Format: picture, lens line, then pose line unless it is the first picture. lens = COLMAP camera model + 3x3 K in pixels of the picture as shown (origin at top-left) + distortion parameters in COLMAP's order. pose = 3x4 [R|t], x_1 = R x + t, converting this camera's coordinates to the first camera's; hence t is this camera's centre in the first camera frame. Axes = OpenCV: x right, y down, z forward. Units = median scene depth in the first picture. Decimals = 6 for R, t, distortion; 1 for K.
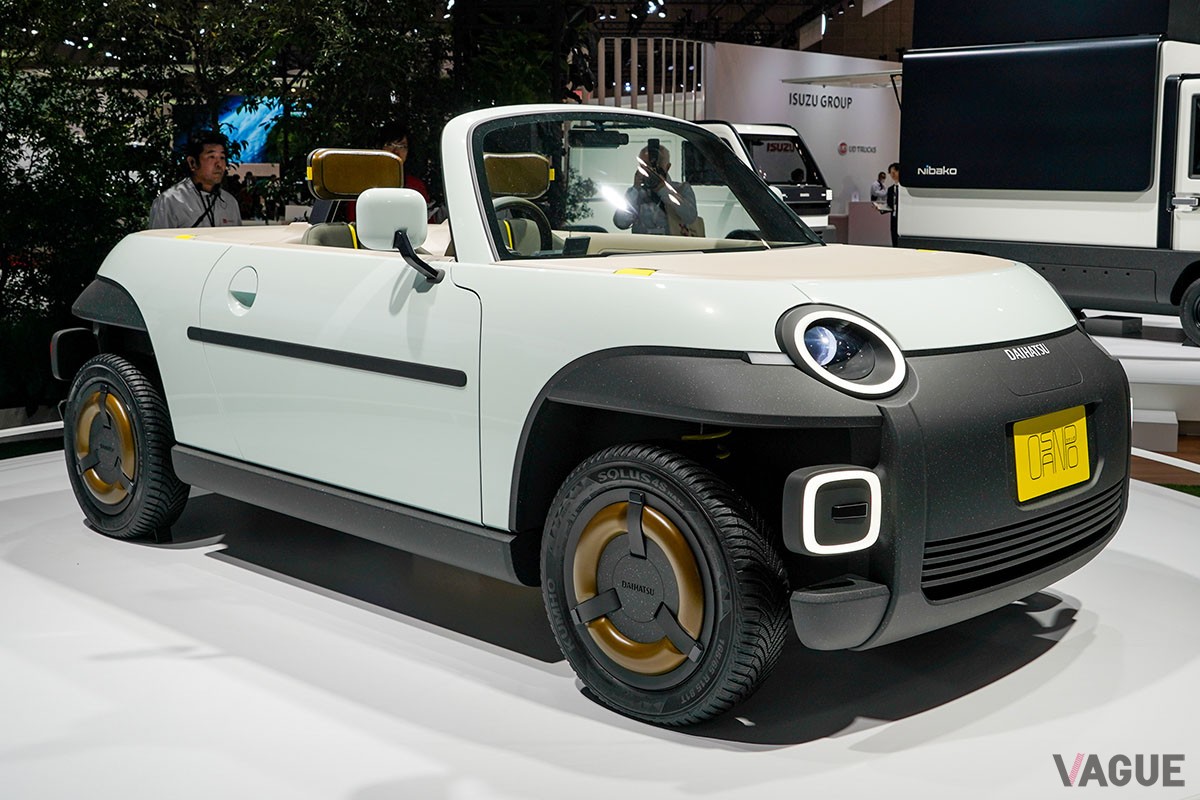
lens RADIAL K [[1392.1, 0, 597.4], [0, 1392.1, 389.1], [0, 0, 1]] dist [0.016523, 0.000000]
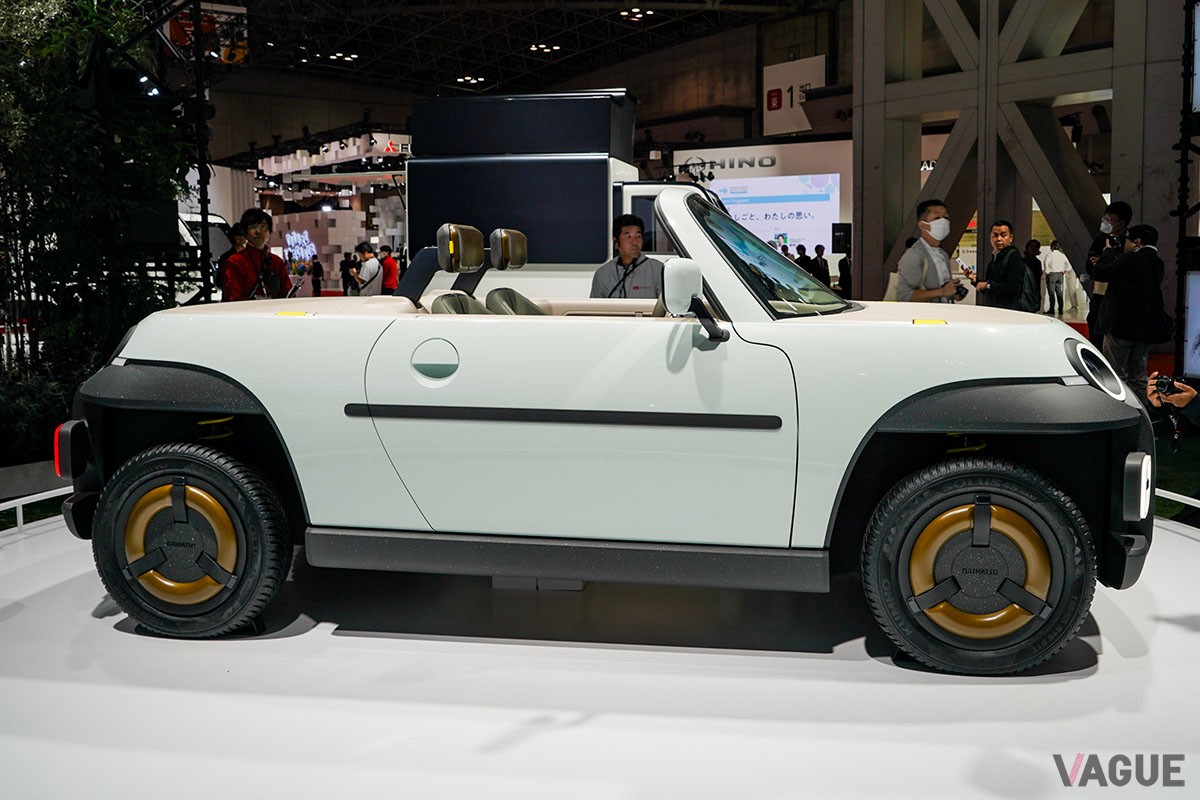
lens RADIAL K [[1072.7, 0, 599.2], [0, 1072.7, 378.2], [0, 0, 1]] dist [-0.031967, 0.001437]
pose [[0.829729, -0.073127, 0.553356, -0.697038], [0.093933, 0.995535, -0.009286, -0.048711], [-0.550206, 0.059683, 0.832893, 0.337824]]
